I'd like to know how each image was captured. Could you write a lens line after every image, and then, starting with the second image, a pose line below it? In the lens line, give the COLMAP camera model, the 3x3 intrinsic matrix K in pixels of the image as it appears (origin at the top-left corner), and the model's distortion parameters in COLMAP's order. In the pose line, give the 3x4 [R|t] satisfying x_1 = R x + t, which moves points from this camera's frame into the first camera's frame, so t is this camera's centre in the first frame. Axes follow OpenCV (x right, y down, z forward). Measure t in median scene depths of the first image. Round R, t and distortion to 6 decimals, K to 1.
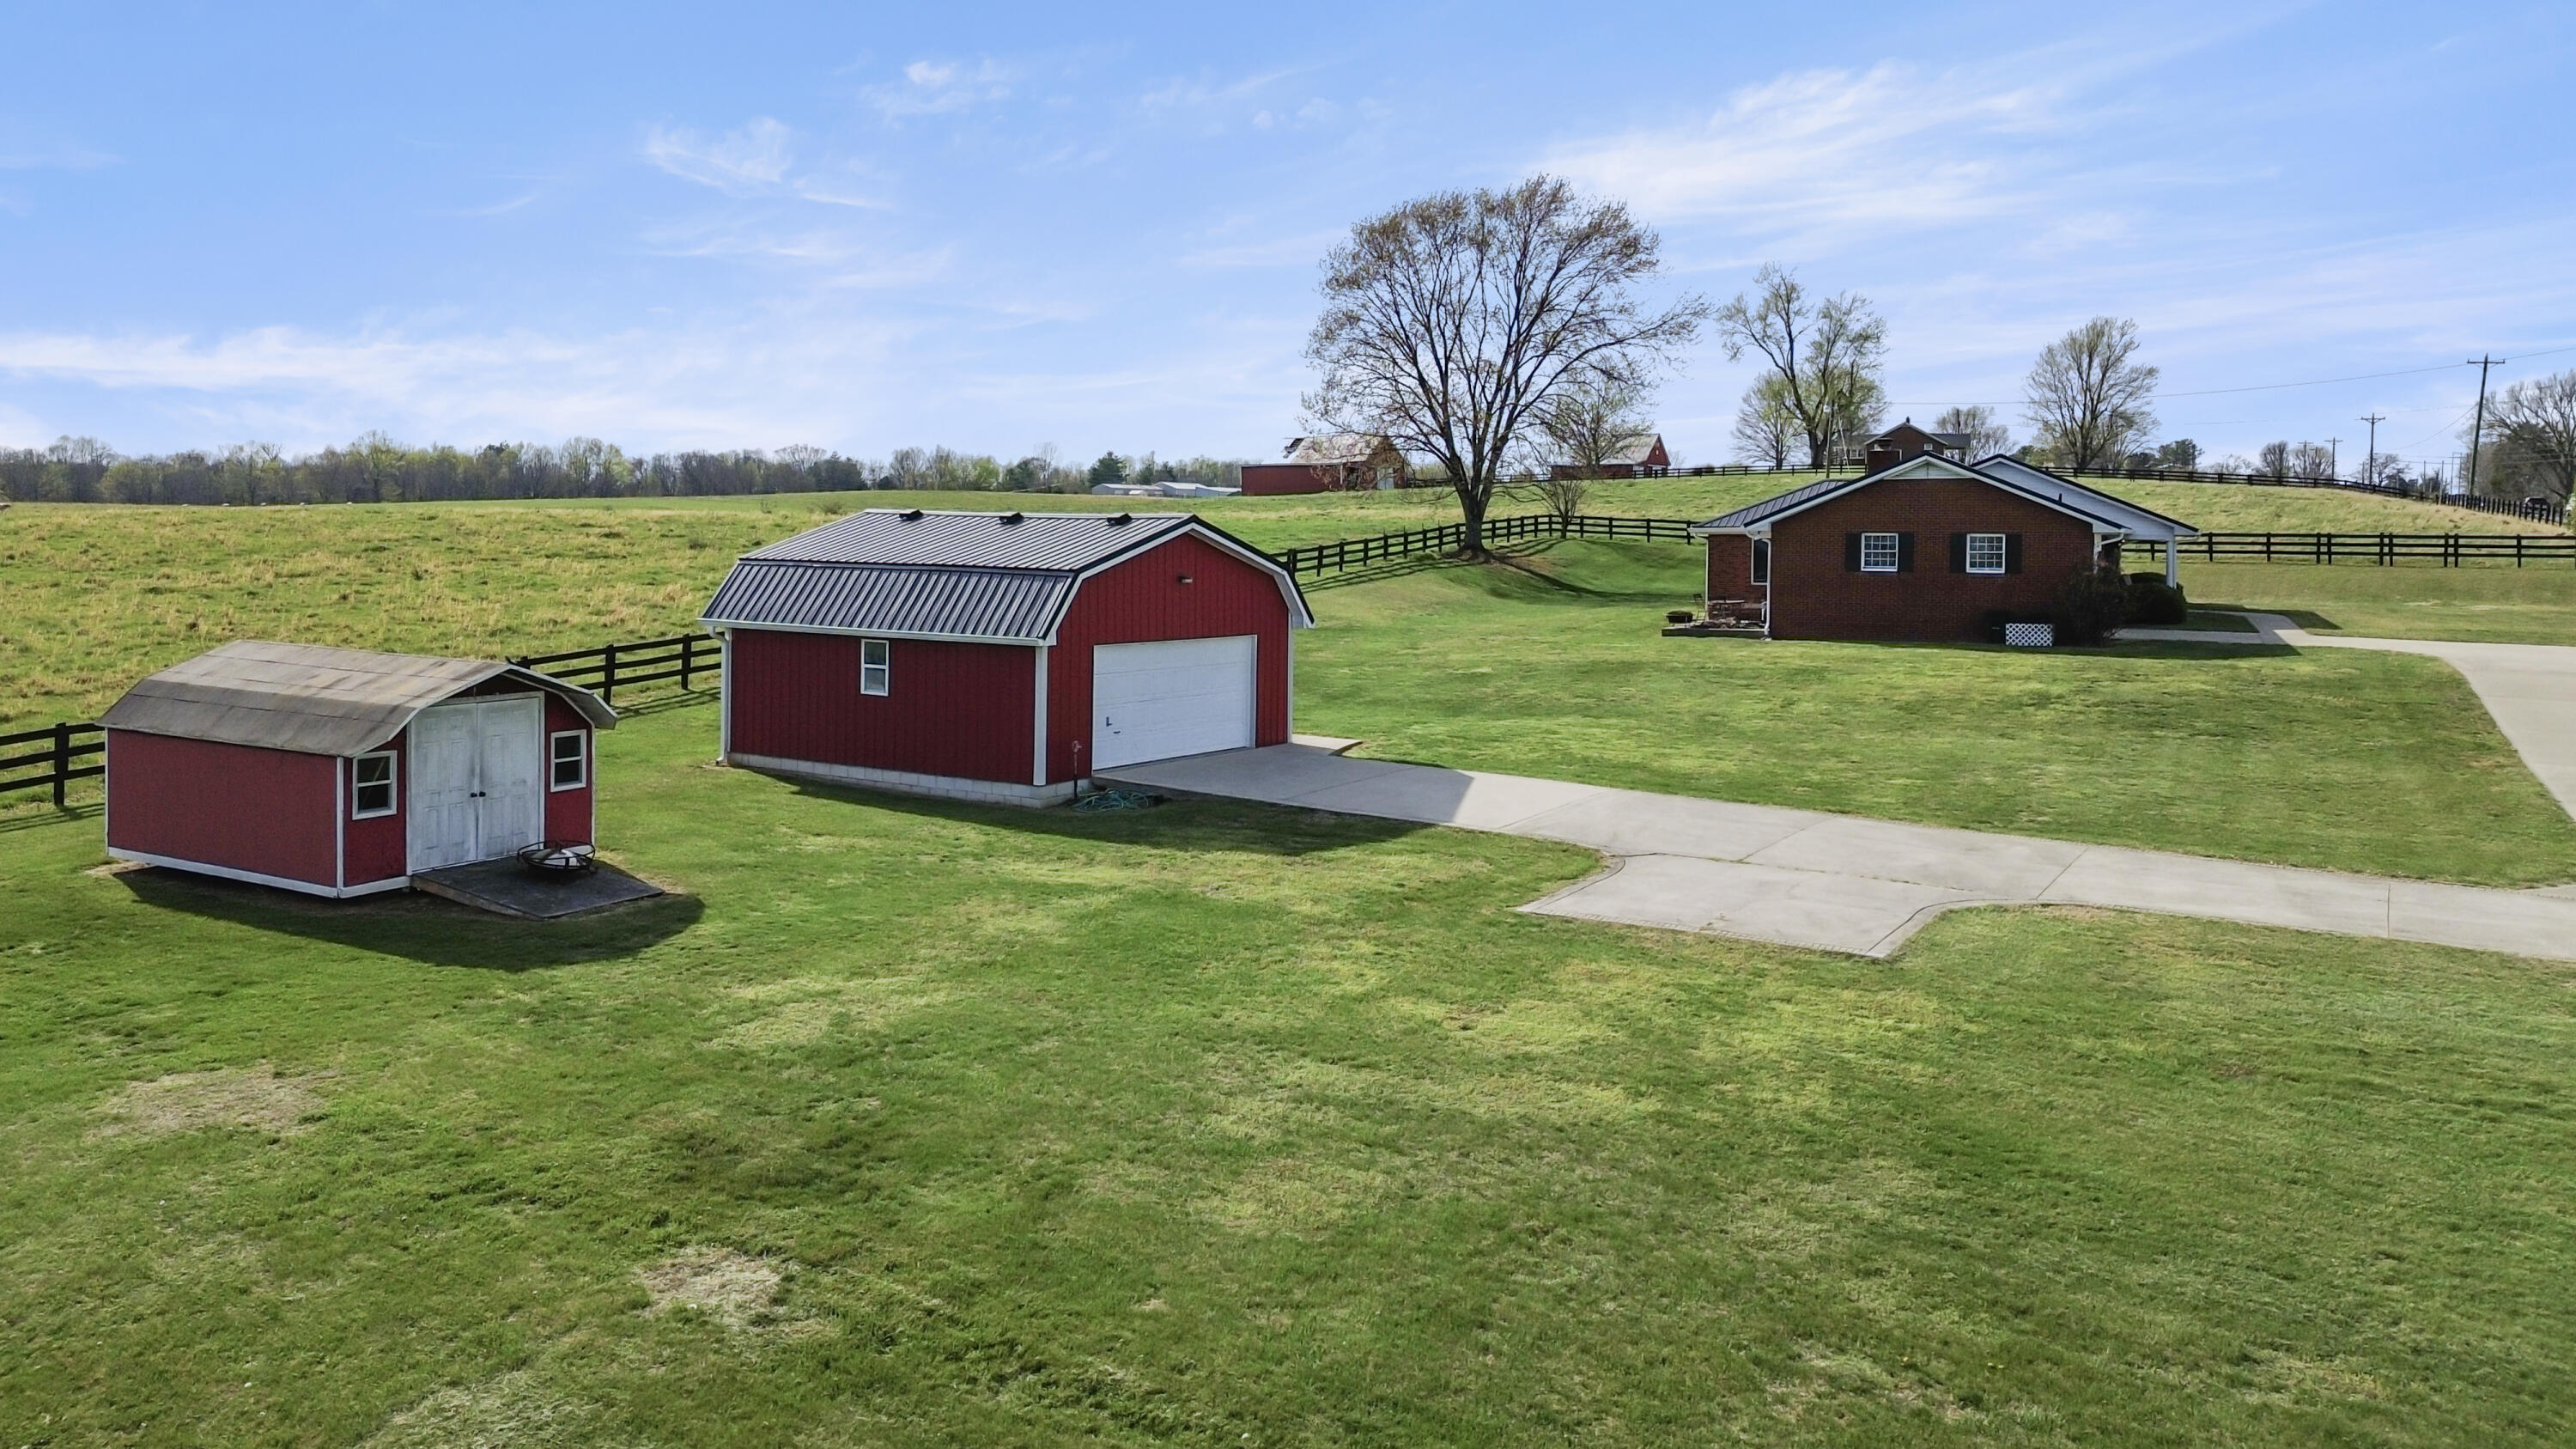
lens RADIAL K [[1882.2, 0, 1277.5], [0, 1882.2, 703.2], [0, 0, 1]] dist [0.042423, -0.017354]
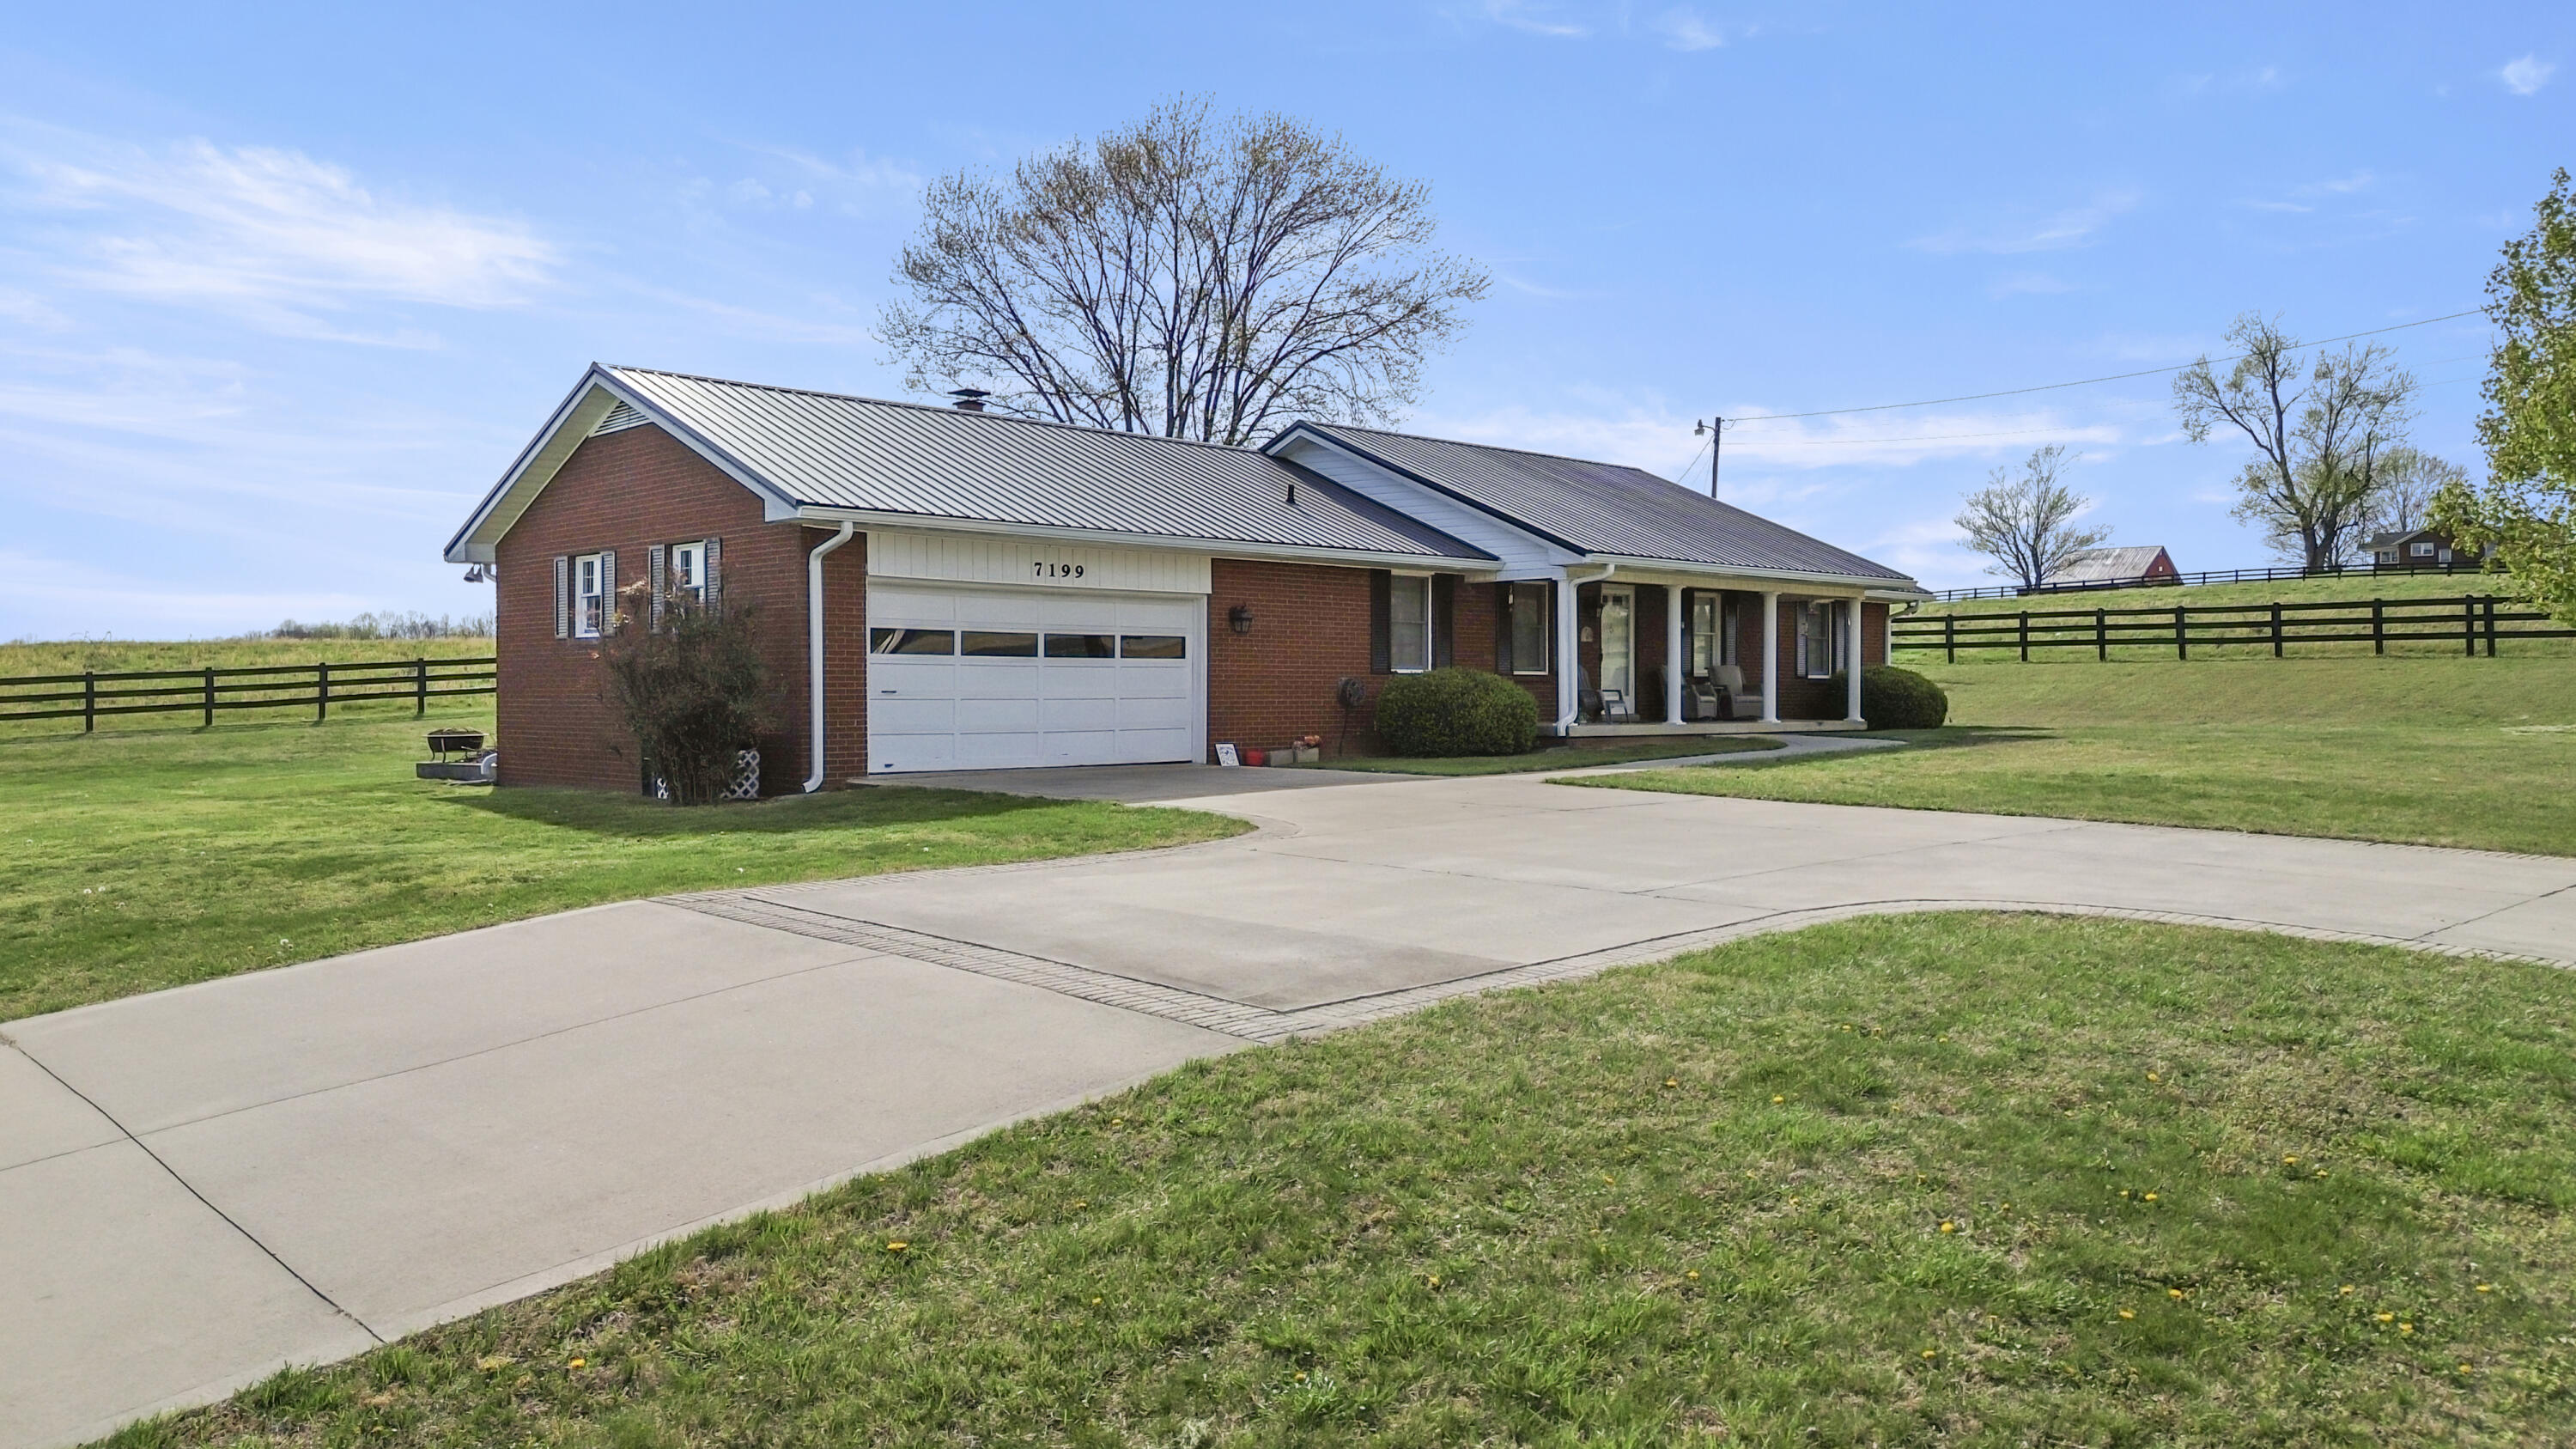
lens RADIAL K [[1882.2, 0, 1276.3], [0, 1882.2, 734.4], [0, 0, 1]] dist [0.042423, -0.017354]
pose [[0.924973, -0.001825, -0.380028, 0.483576], [-0.024965, 0.997537, -0.065553, -0.013017], [0.379211, 0.070122, 0.922649, 0.415141]]
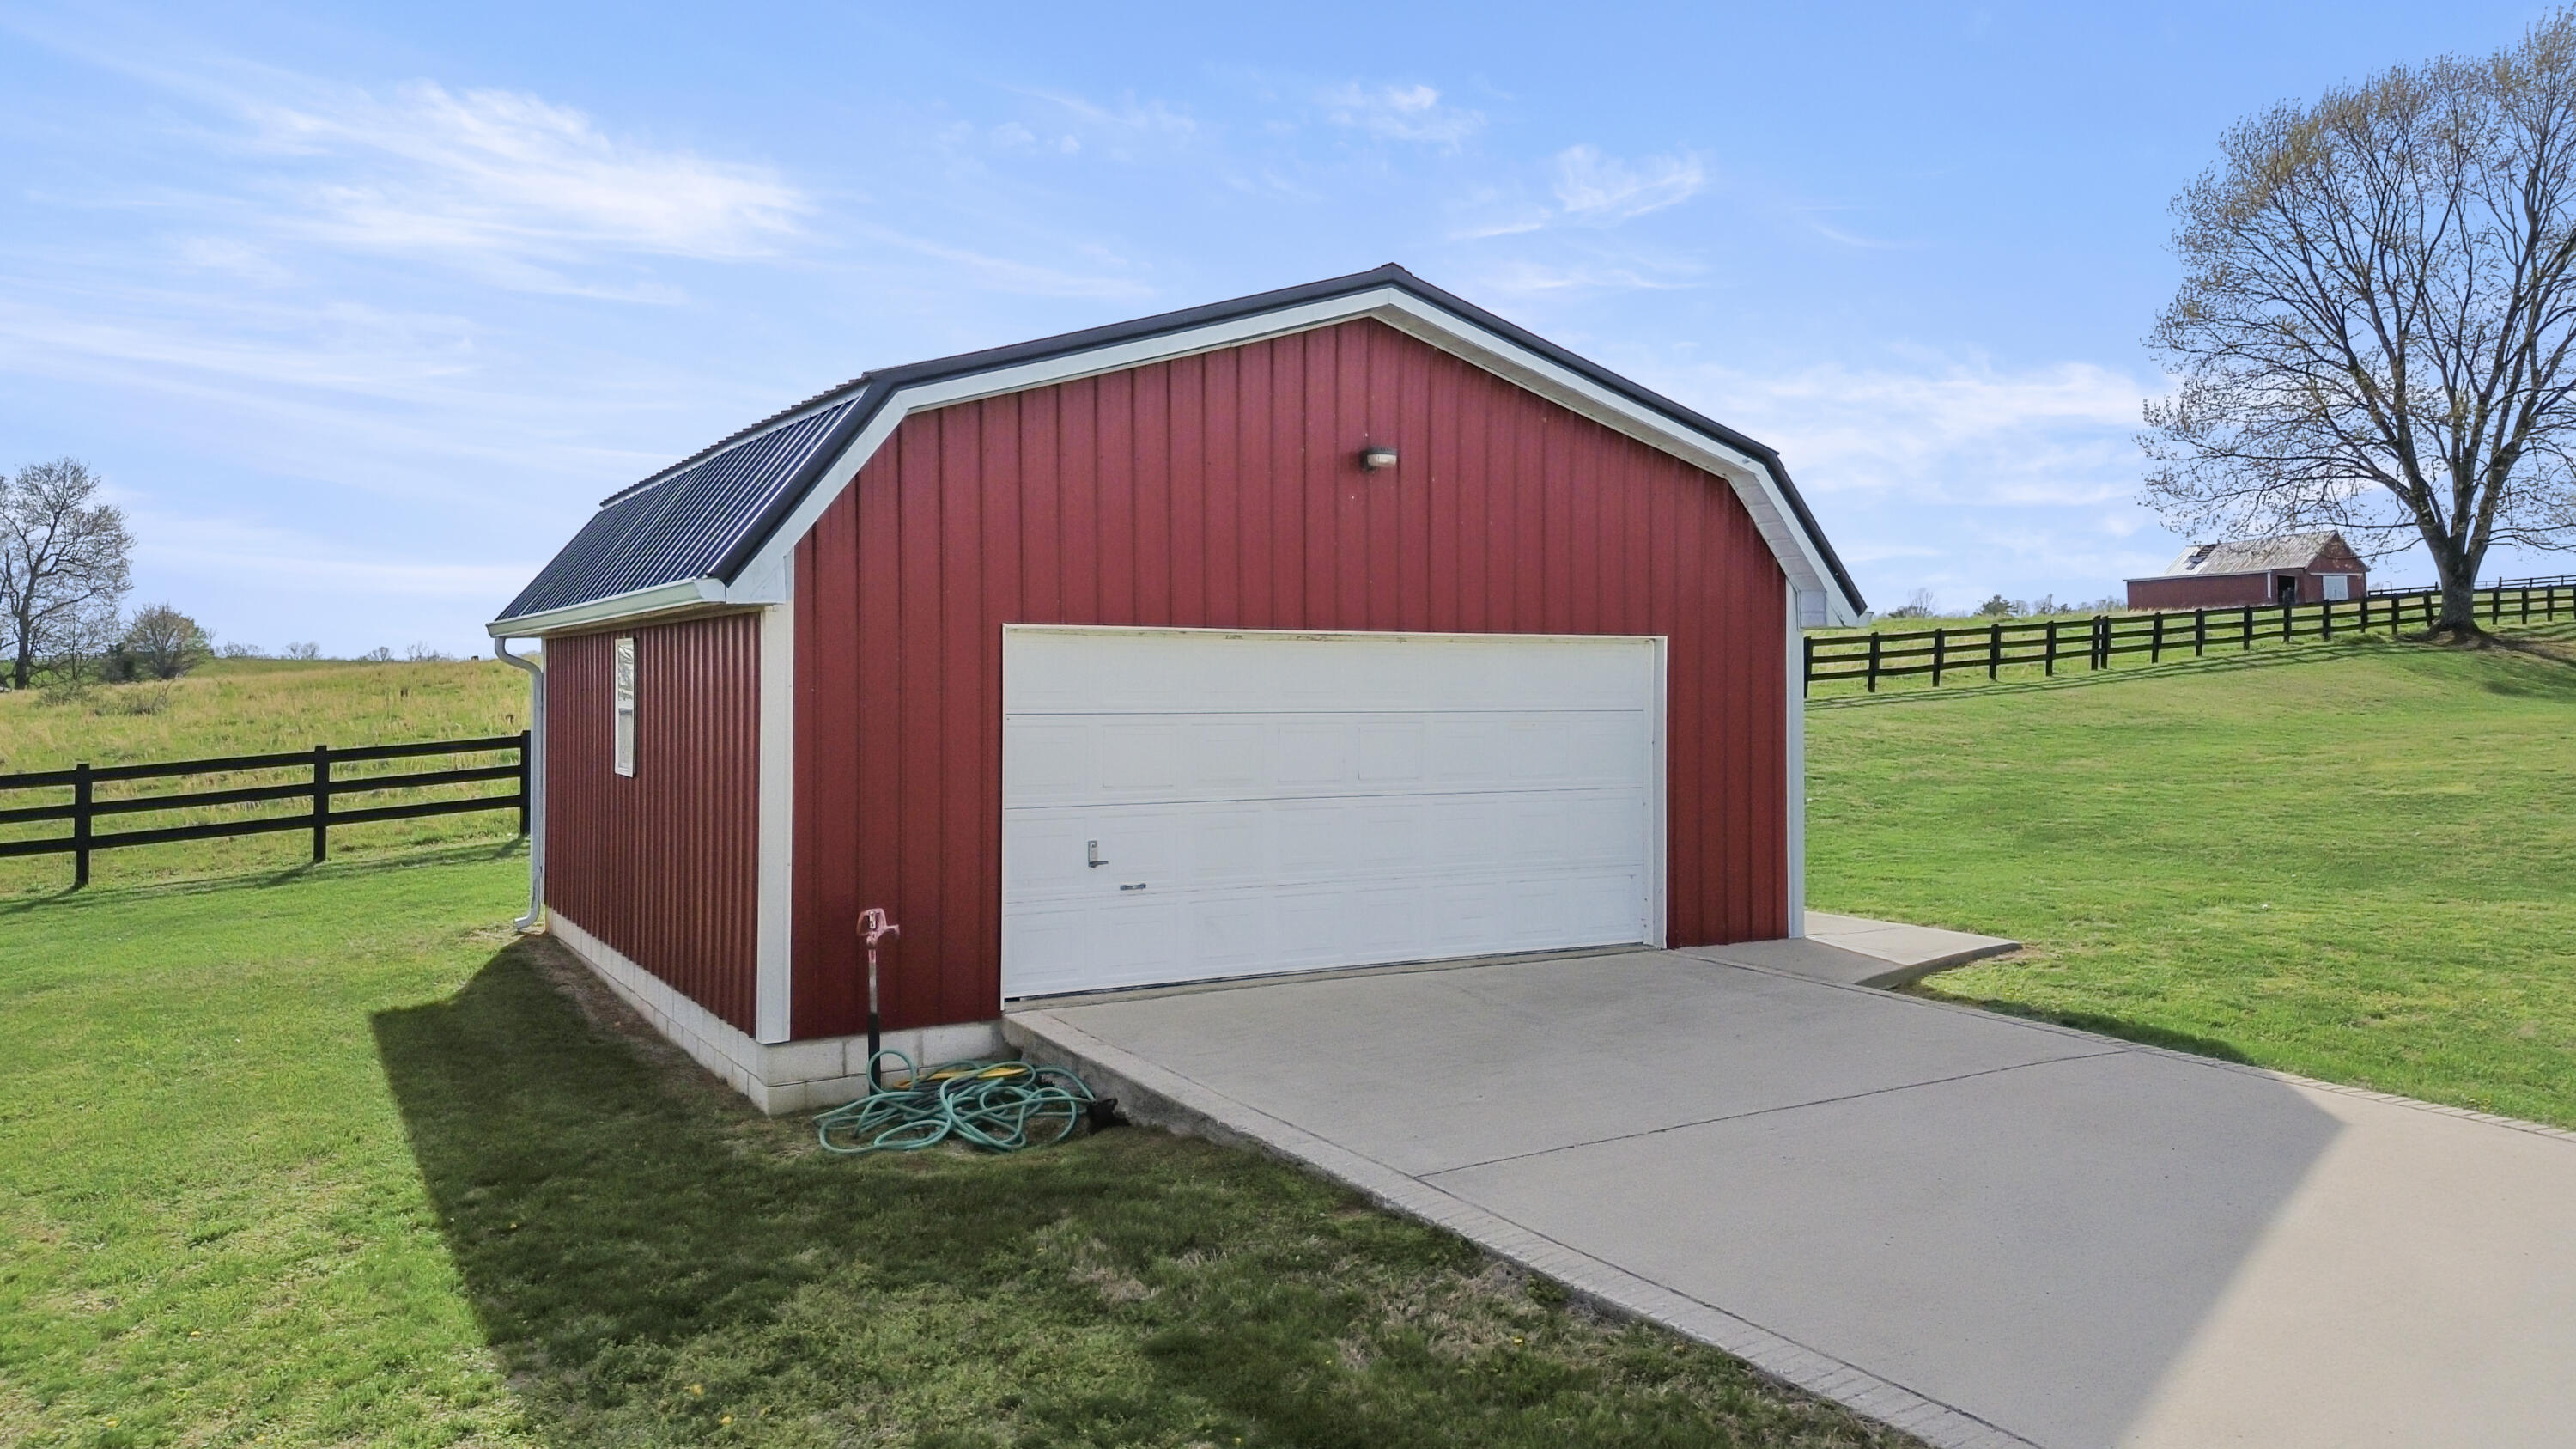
lens RADIAL K [[1882.2, 0, 1289.9], [0, 1882.2, 707.7], [0, 0, 1]] dist [0.042423, -0.017354]
pose [[0.898095, -0.010834, -0.439668, 0.034666], [-0.025948, 0.996650, -0.077563, 0.003200], [0.439035, 0.081067, 0.894805, 0.269818]]
